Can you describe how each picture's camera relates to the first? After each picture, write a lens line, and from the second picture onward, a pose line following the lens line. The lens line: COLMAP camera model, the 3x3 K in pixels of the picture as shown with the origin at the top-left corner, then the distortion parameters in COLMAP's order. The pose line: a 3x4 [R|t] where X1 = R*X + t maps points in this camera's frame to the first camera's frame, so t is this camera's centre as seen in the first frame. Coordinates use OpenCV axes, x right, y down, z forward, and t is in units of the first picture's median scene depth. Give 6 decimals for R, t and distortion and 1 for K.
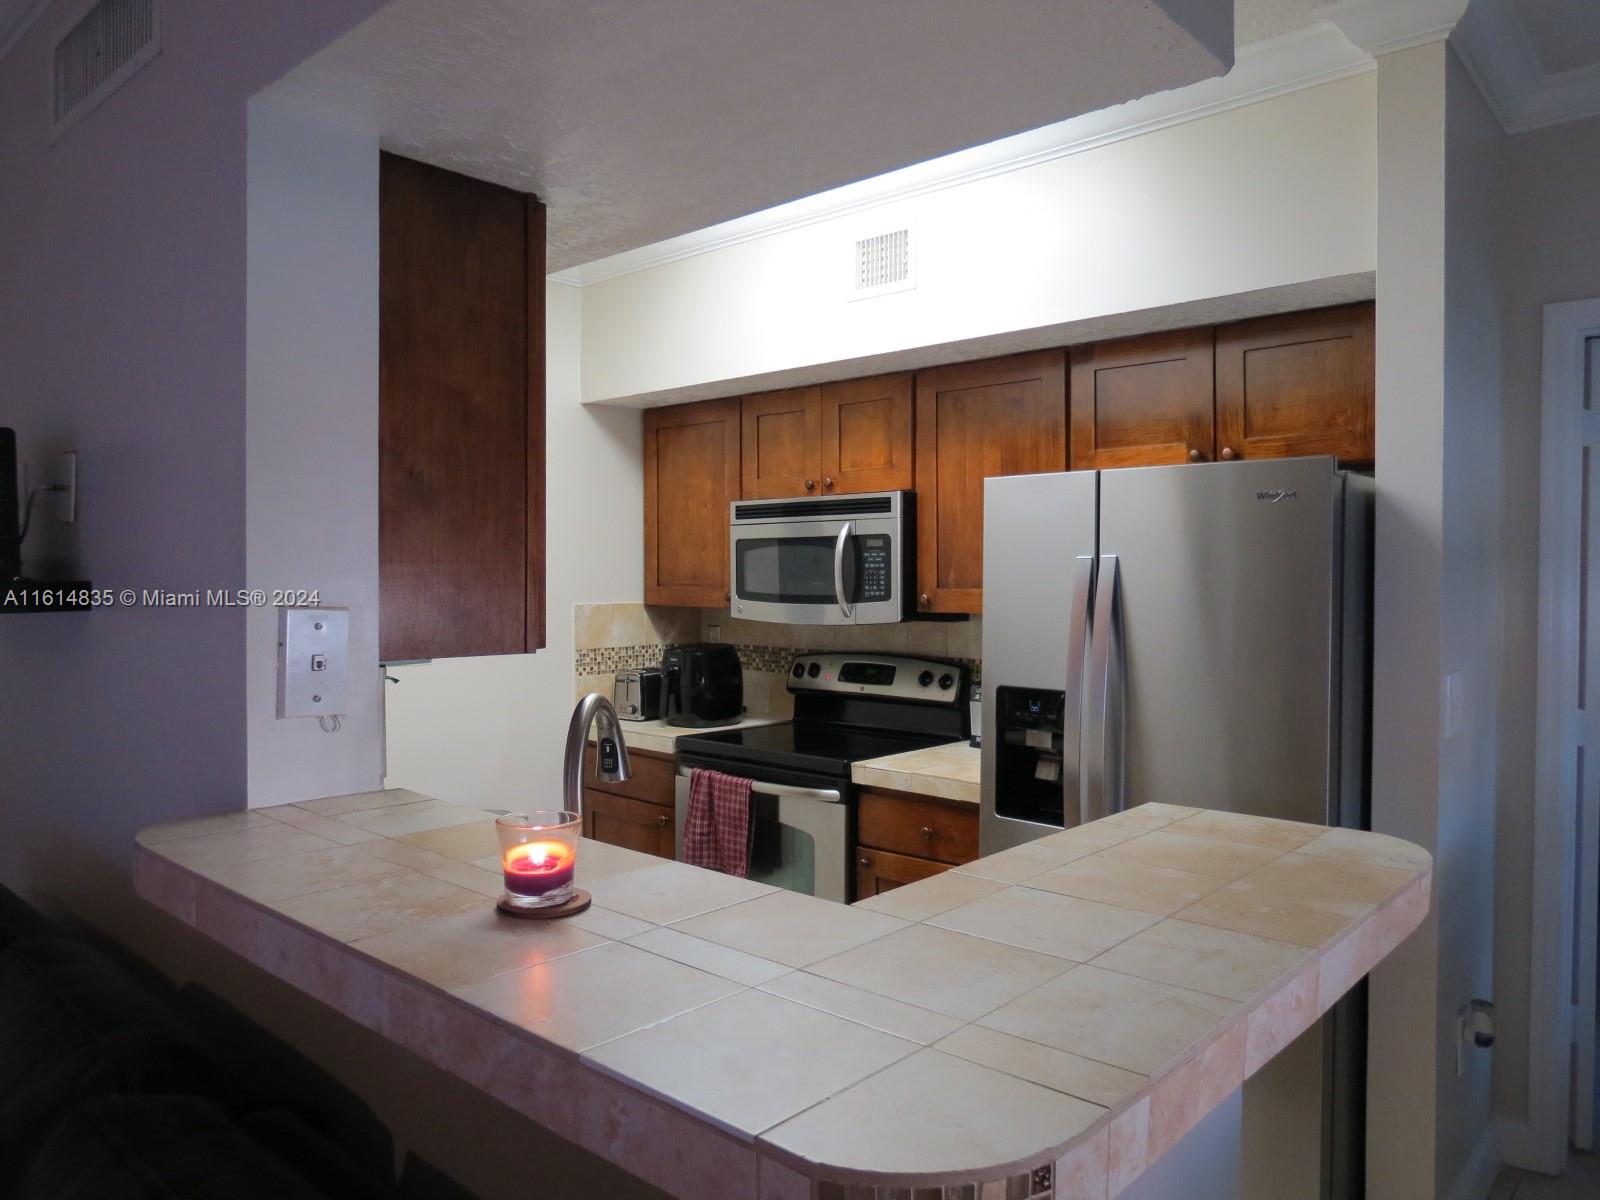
lens RADIAL K [[1129.5, 0, 801.3], [0, 1129.5, 605.2], [0, 0, 1]] dist [-0.036393, 0.011131]
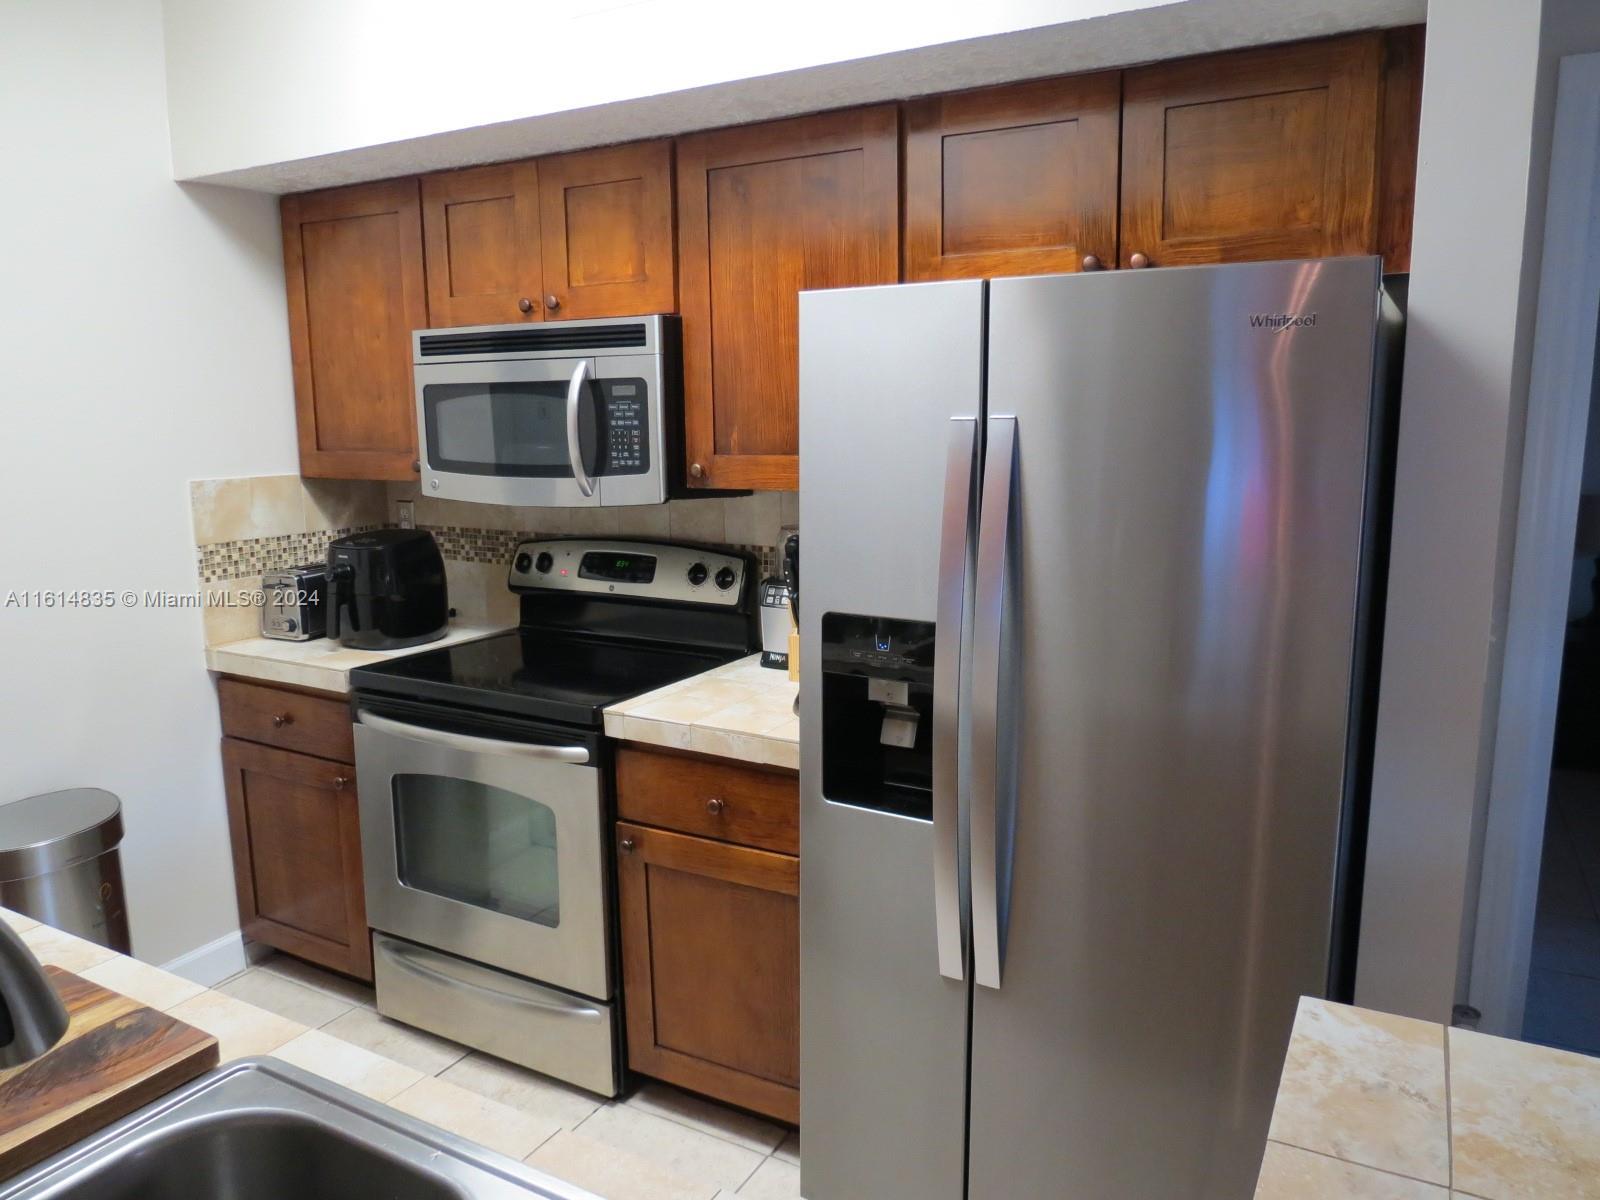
lens RADIAL K [[1129.5, 0, 802.5], [0, 1129.5, 598.2], [0, 0, 1]] dist [-0.036393, 0.011131]
pose [[0.972822, -0.045985, 0.226941, 0.008191], [0.014486, 0.990248, 0.138559, -0.022504], [-0.231100, -0.131506, 0.964002, 0.280624]]
